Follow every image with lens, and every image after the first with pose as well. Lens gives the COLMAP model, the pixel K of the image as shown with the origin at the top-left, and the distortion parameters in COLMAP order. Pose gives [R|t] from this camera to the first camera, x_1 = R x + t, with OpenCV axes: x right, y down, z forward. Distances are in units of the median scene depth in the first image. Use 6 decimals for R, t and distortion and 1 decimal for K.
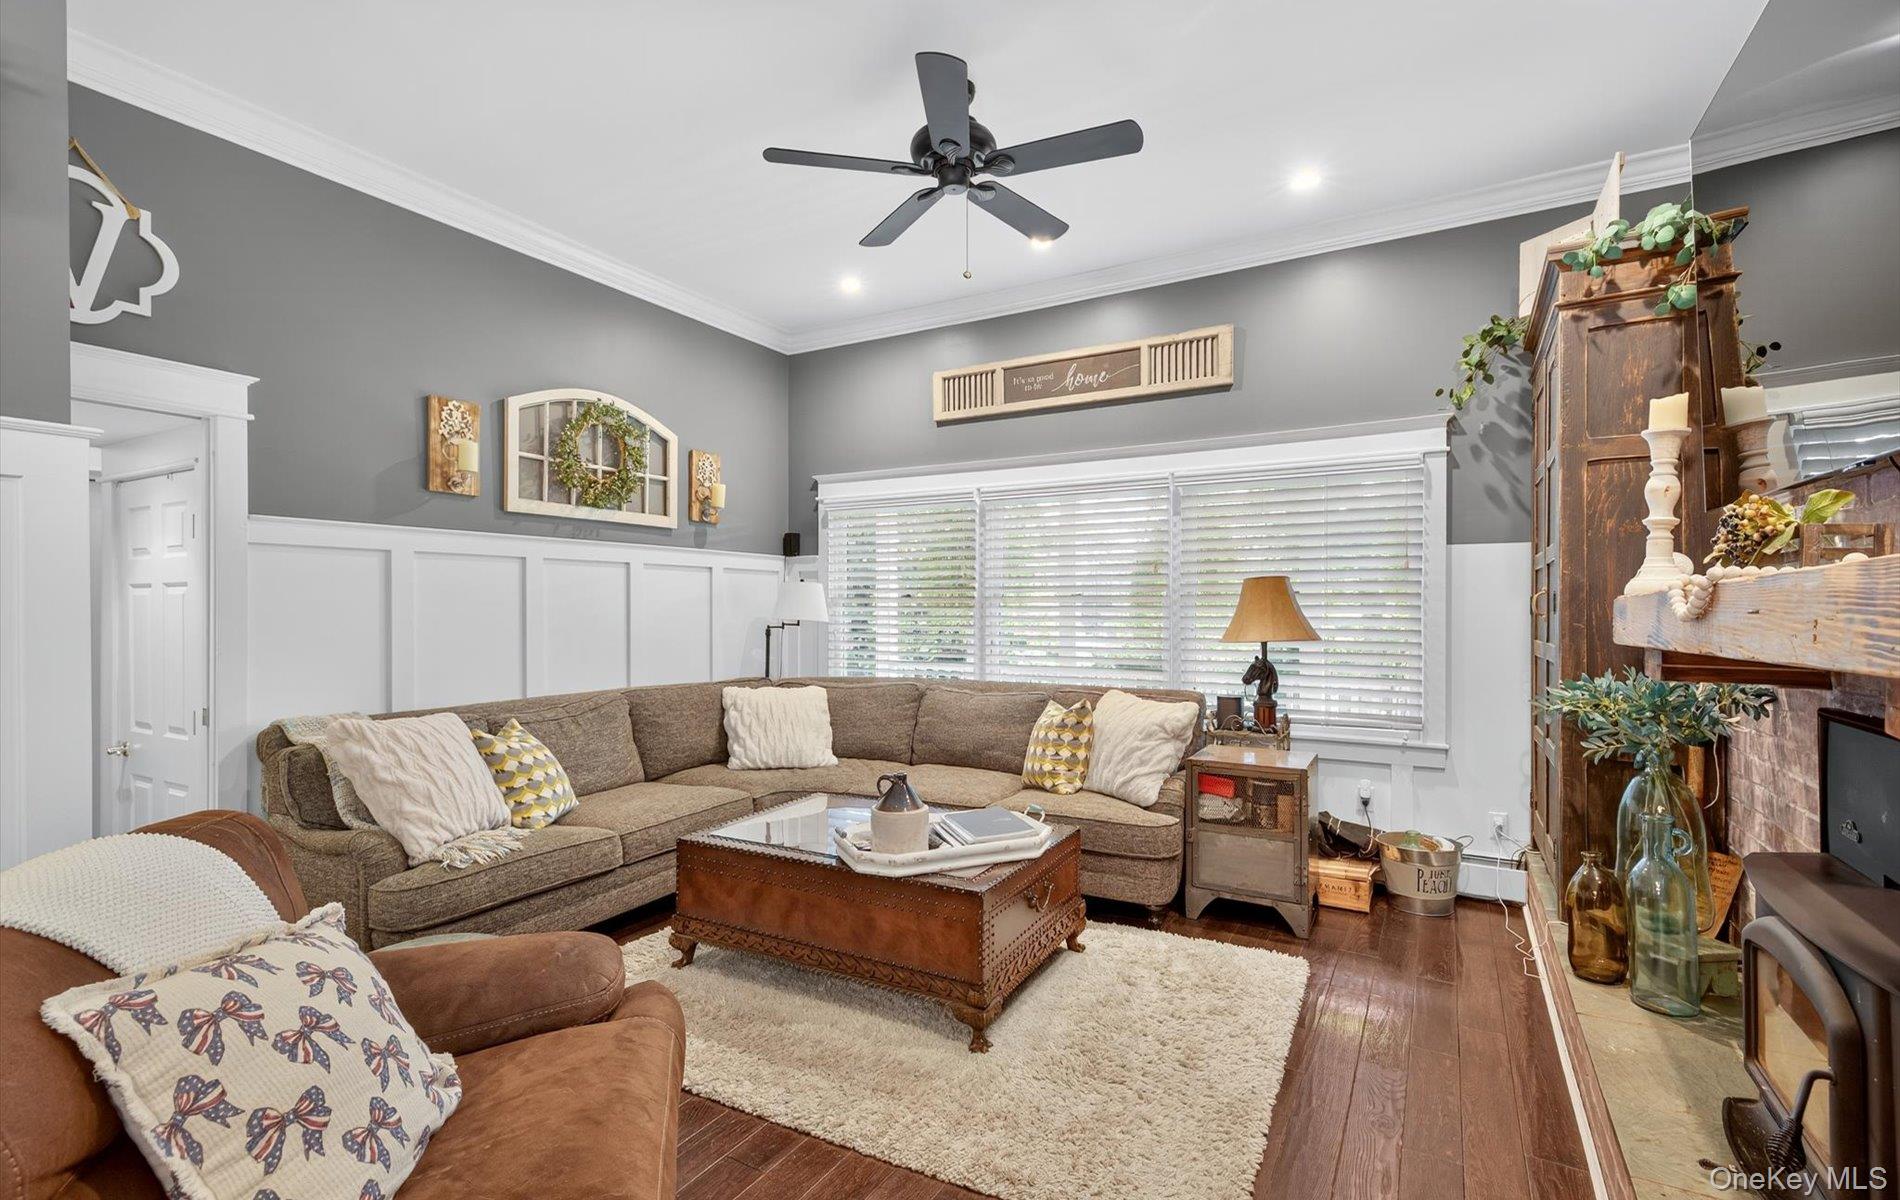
lens RADIAL K [[826.1, 0, 937.0], [0, 826.1, 609.8], [0, 0, 1]] dist [0.006819, 0.000036]
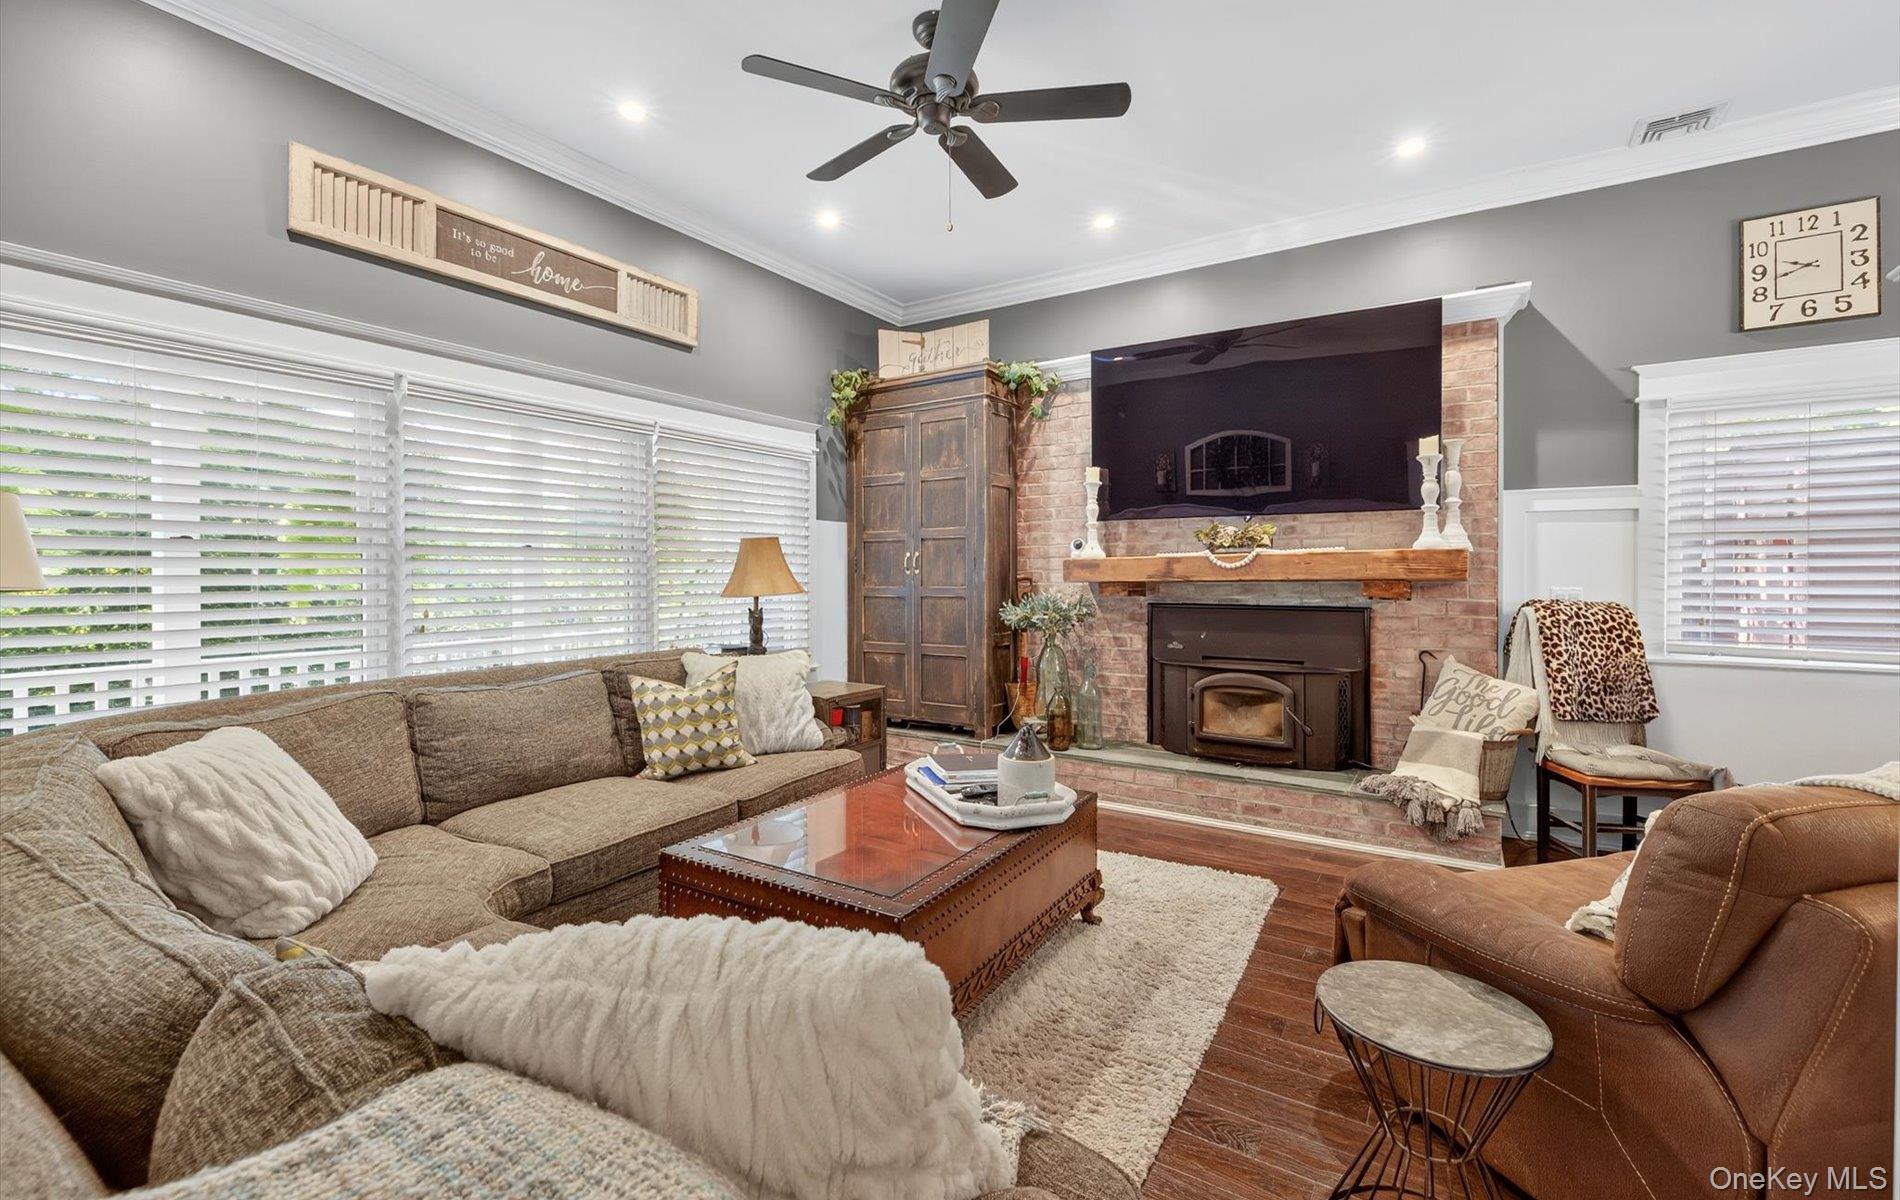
lens RADIAL K [[796.5, 0, 950.3], [0, 796.5, 572.4], [0, 0, 1]] dist [0.001298, 0.000014]
pose [[0.061954, 0.000704, 0.998079, -0.669607], [0.004868, 0.999988, -0.001008, 0.010516], [-0.998067, 0.004921, 0.061950, 0.677770]]
